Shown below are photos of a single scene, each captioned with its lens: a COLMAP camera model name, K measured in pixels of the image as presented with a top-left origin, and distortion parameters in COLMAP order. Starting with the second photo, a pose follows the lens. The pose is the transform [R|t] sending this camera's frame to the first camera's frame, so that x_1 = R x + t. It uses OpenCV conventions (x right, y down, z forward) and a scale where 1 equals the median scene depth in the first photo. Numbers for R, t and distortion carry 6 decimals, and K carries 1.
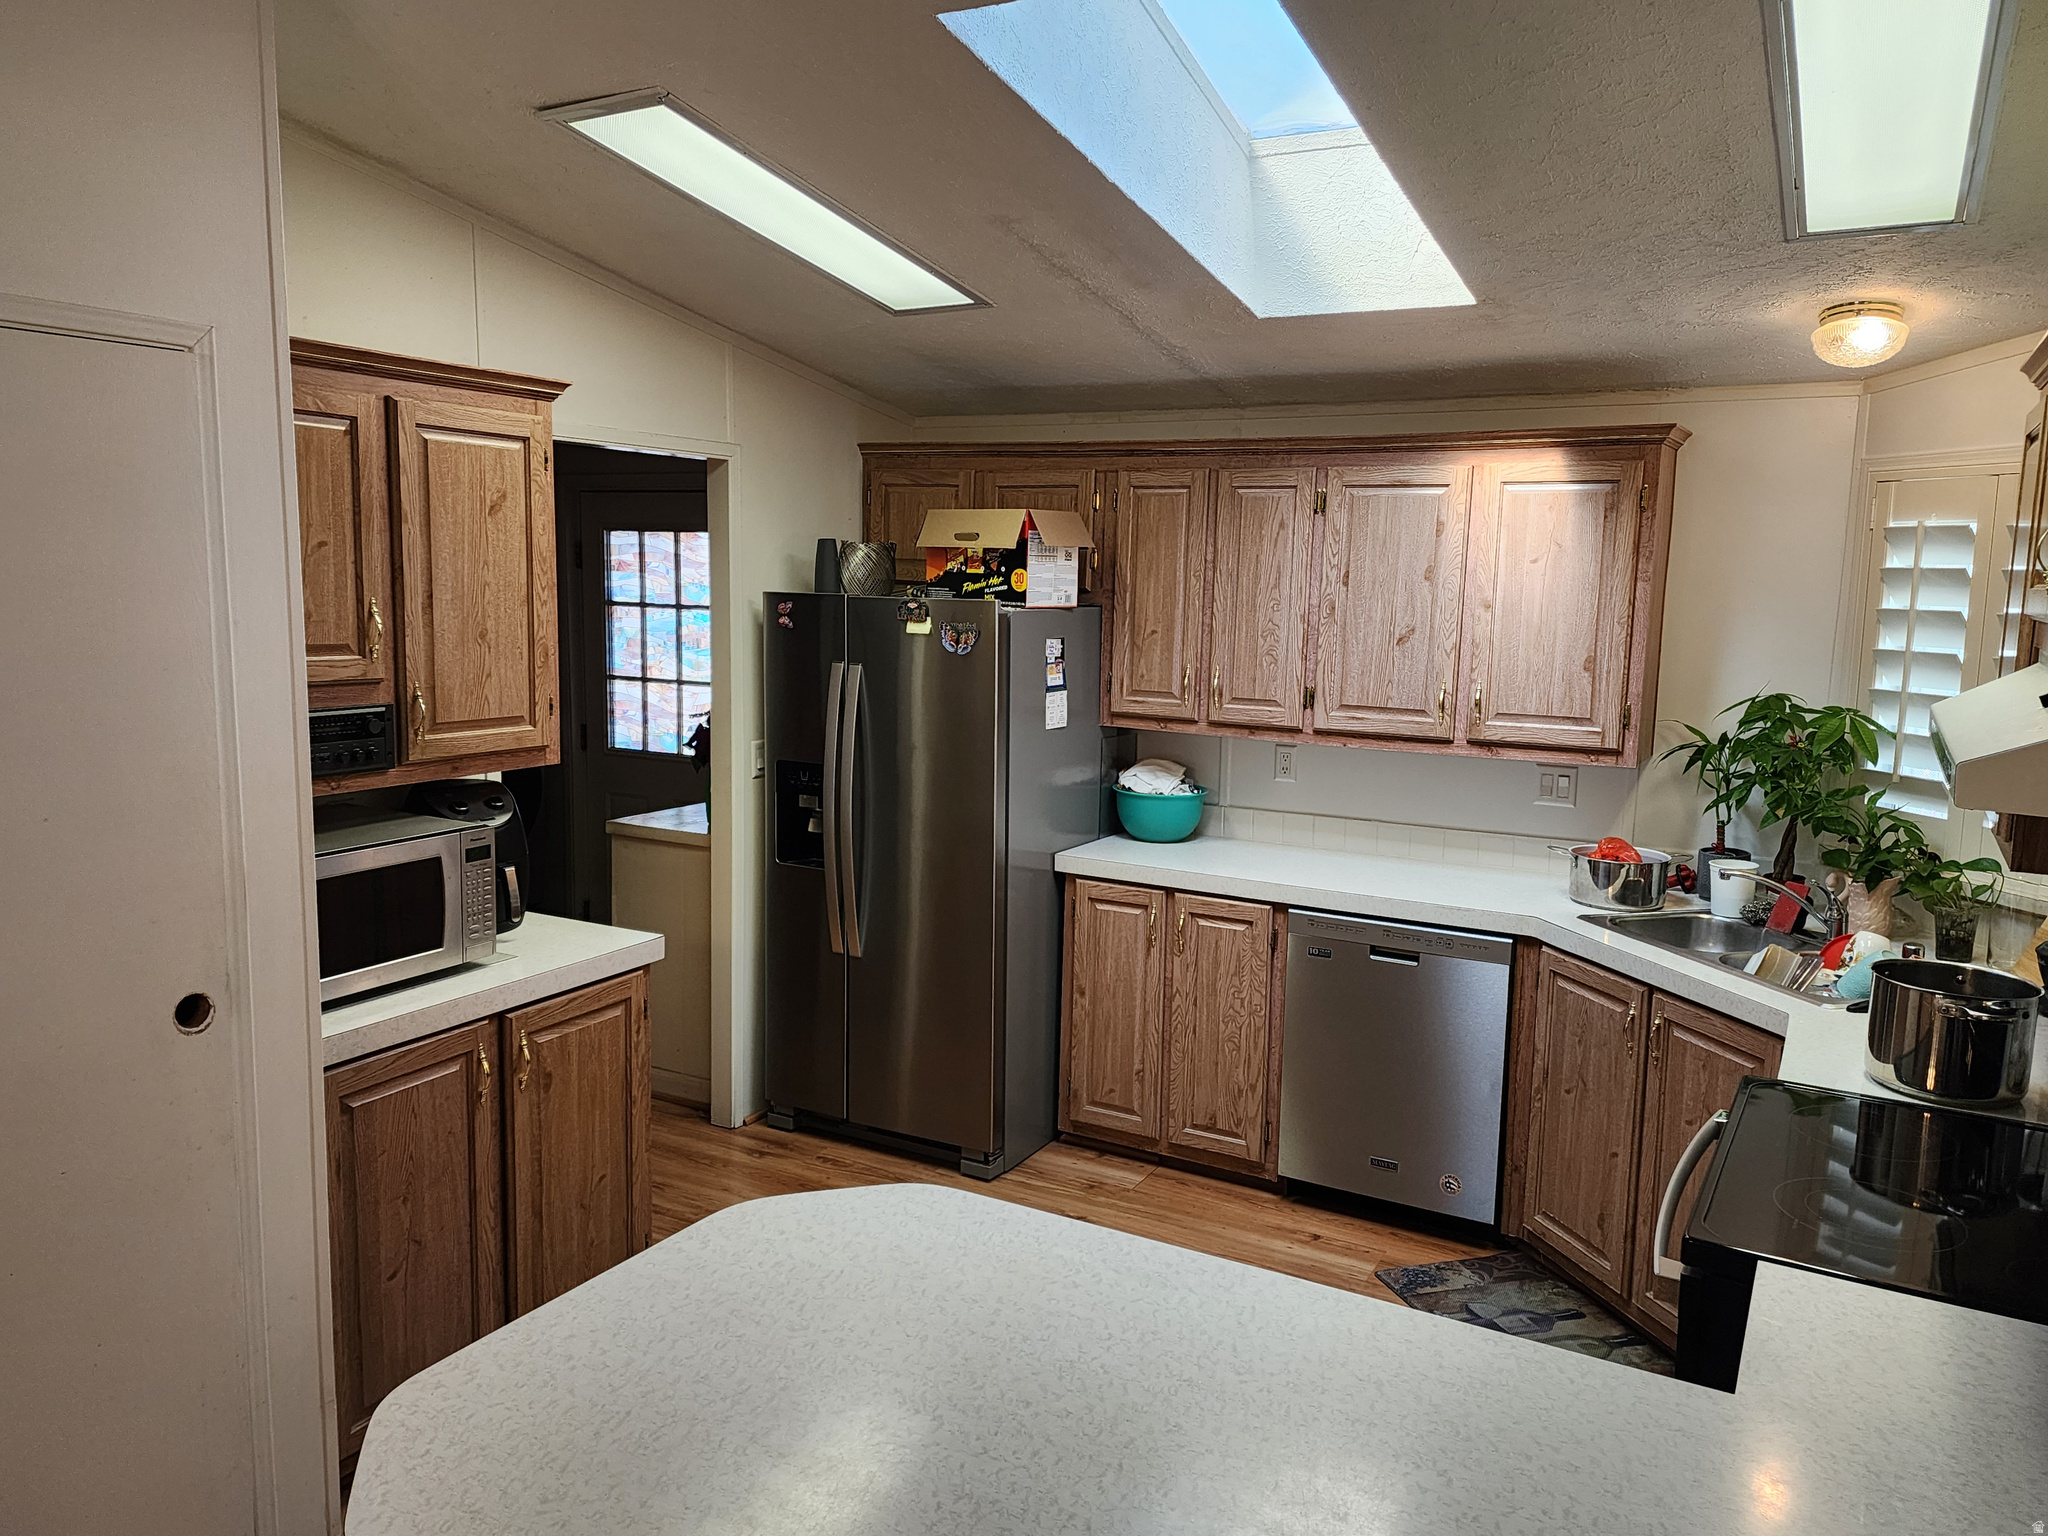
lens RADIAL K [[1434.6, 0, 1021.5], [0, 1434.6, 760.7], [0, 0, 1]] dist [0.100638, -0.118543]
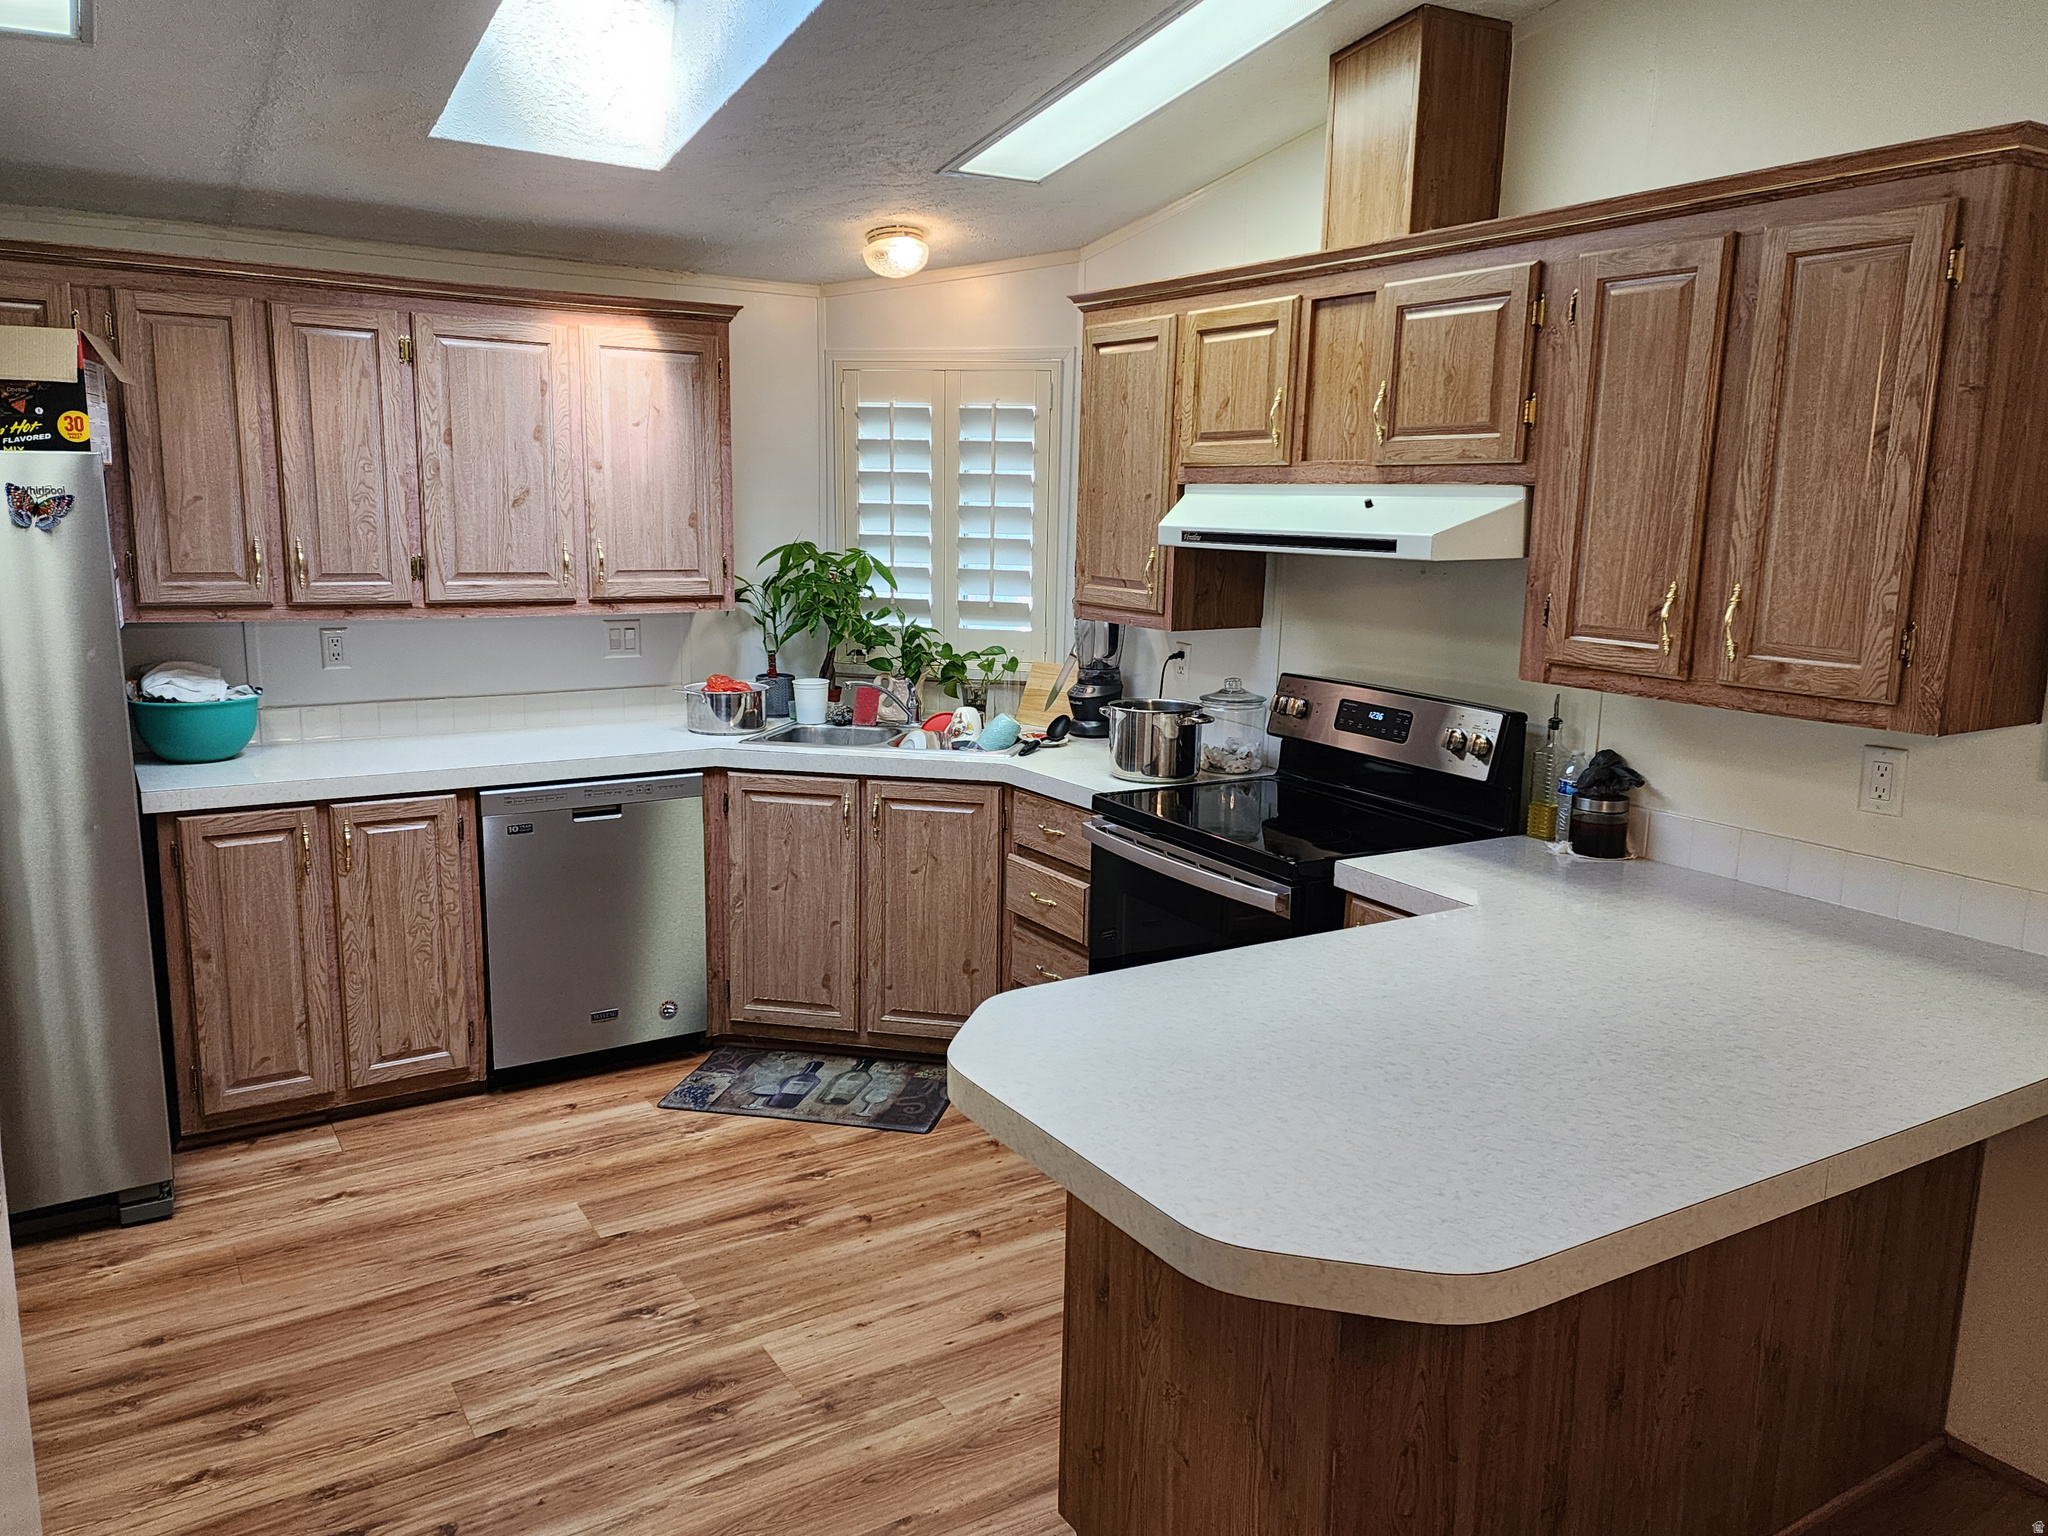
lens RADIAL K [[1458.4, 0, 1024.0], [0, 1458.4, 768.0], [0, 0, 1]] dist [0.005874, -0.000101]
pose [[0.483778, -0.170878, 0.858347, -0.442419], [0.102472, 0.985068, 0.138351, -0.007697], [-0.869171, 0.021025, 0.494064, 0.215582]]
